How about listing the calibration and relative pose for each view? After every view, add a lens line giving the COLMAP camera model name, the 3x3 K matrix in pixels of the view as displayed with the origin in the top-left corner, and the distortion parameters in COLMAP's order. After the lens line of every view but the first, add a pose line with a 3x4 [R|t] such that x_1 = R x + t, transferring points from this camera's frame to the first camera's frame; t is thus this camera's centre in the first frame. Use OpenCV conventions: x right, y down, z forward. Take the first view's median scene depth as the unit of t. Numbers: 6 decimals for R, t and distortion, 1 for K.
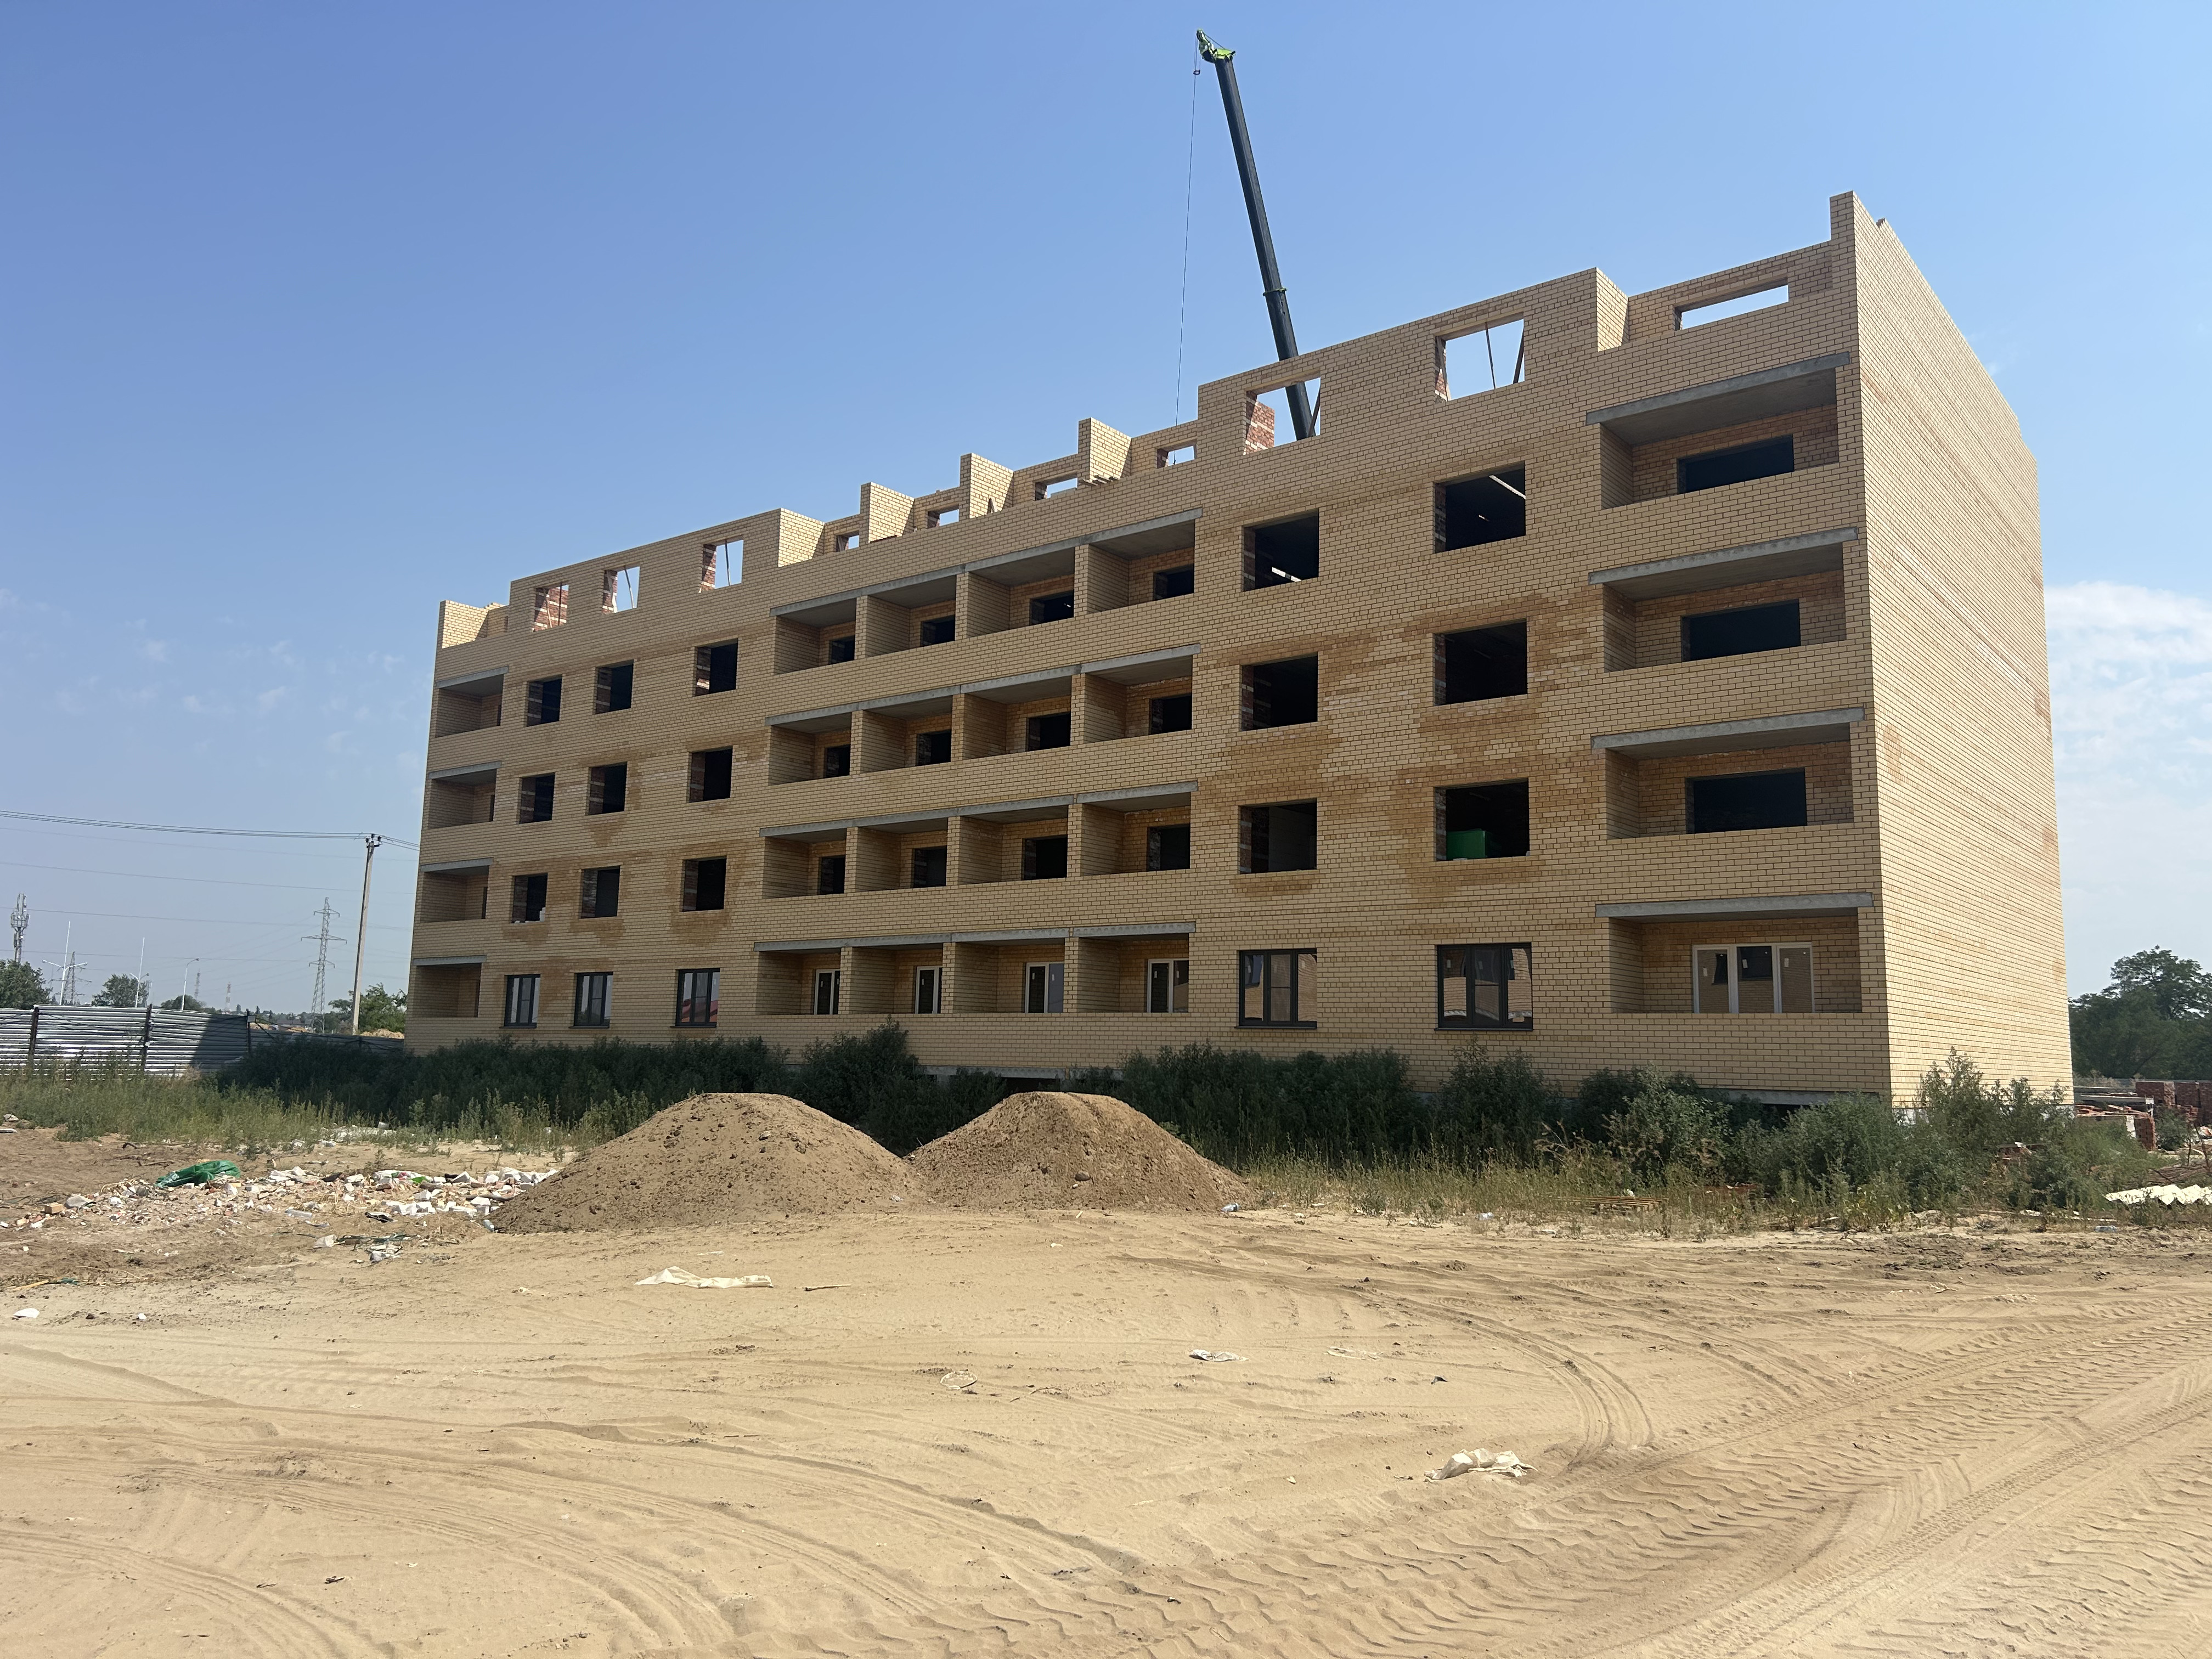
lens RADIAL K [[1660.6, 0, 1100.5], [0, 1660.6, 818.7], [0, 0, 1]] dist [0.064241, -0.070928]
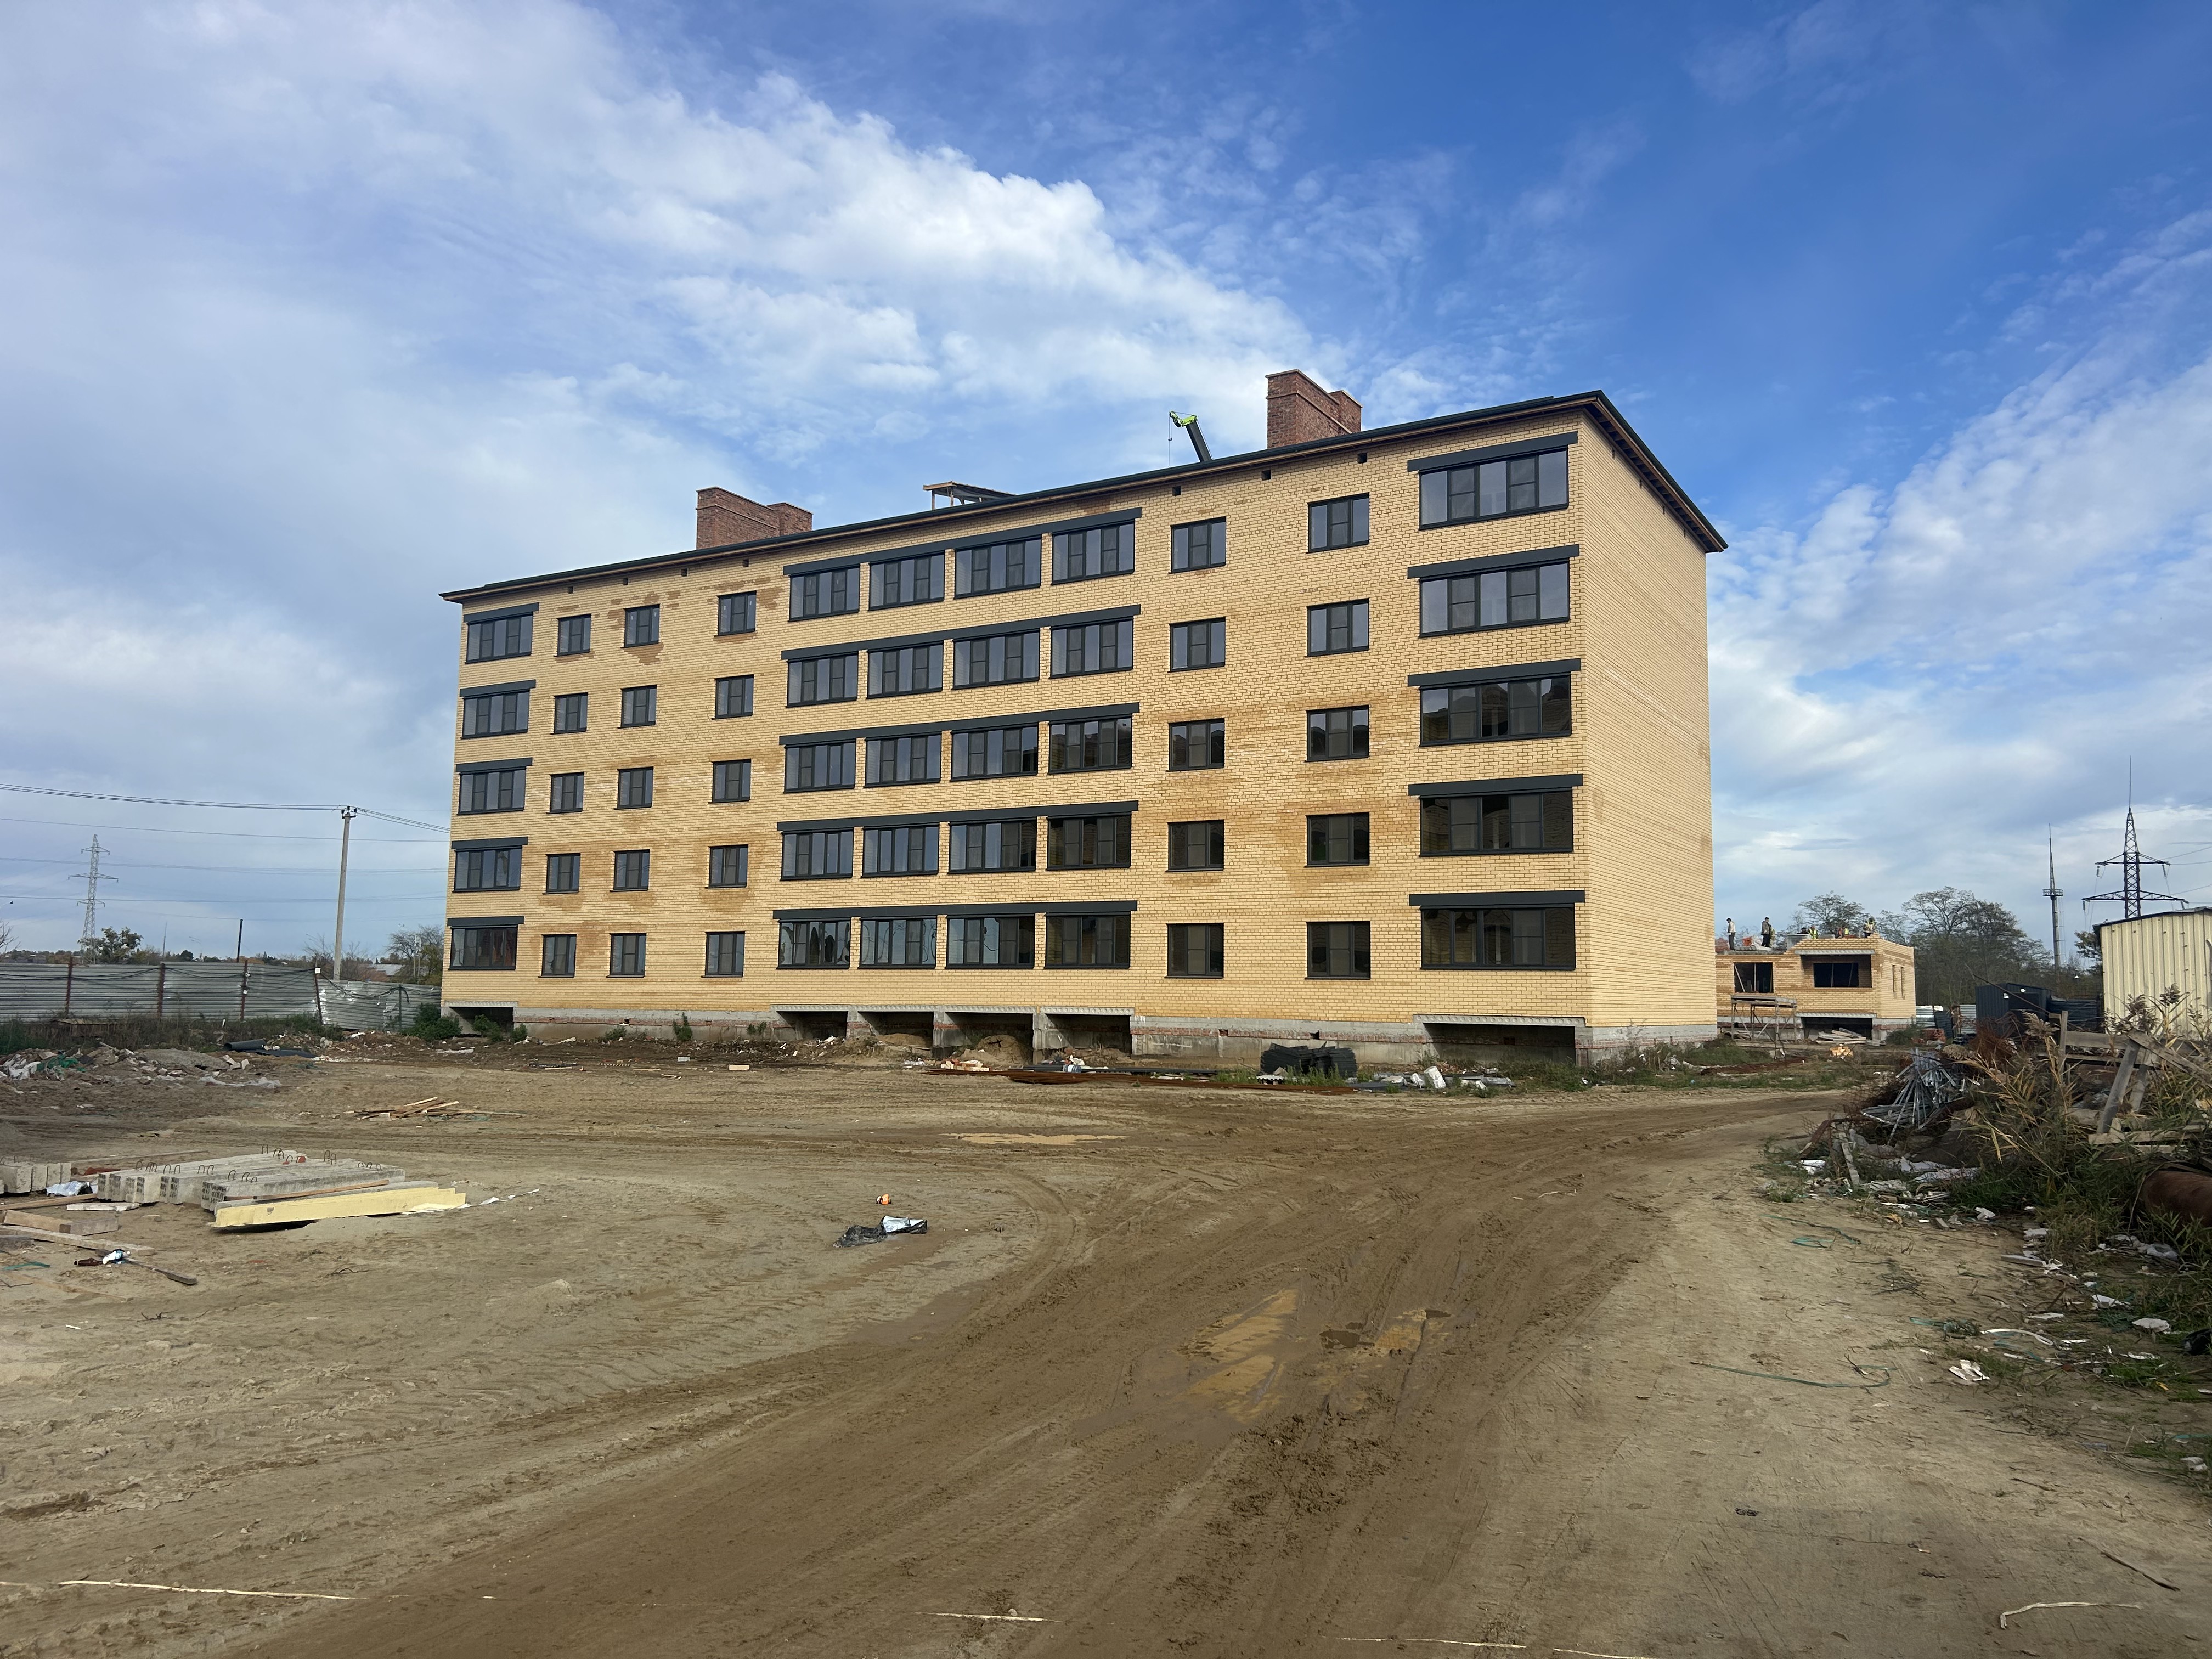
lens RADIAL K [[1660.6, 0, 1055.7], [0, 1660.6, 801.3], [0, 0, 1]] dist [0.064241, -0.070928]
pose [[0.993980, 0.004492, 0.109474, -0.171897], [-0.007720, 0.999547, 0.029085, -0.068359], [-0.109294, -0.029755, 0.993564, -0.419300]]
